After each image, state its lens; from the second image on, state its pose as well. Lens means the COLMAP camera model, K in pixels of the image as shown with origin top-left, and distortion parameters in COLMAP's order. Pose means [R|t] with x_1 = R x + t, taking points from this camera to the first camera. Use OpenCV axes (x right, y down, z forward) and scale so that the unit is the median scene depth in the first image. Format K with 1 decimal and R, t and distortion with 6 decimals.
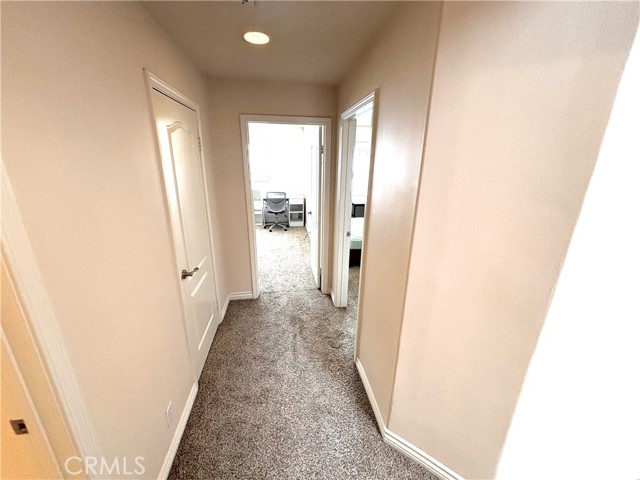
lens RADIAL K [[259.0, 0, 320.0], [0, 259.0, 240.0], [0, 0, 1]] dist [0.002923, -0.000009]
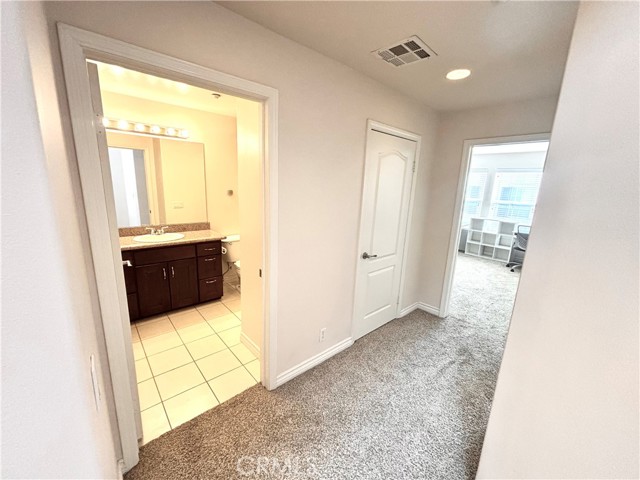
lens RADIAL K [[259.0, 0, 320.0], [0, 259.0, 240.0], [0, 0, 1]] dist [0.002923, -0.000009]
pose [[0.547114, 0.187397, -0.815812, 0.303858], [-0.285757, 0.957881, 0.028391, 0.053839], [0.786771, 0.217591, 0.577620, -0.009683]]
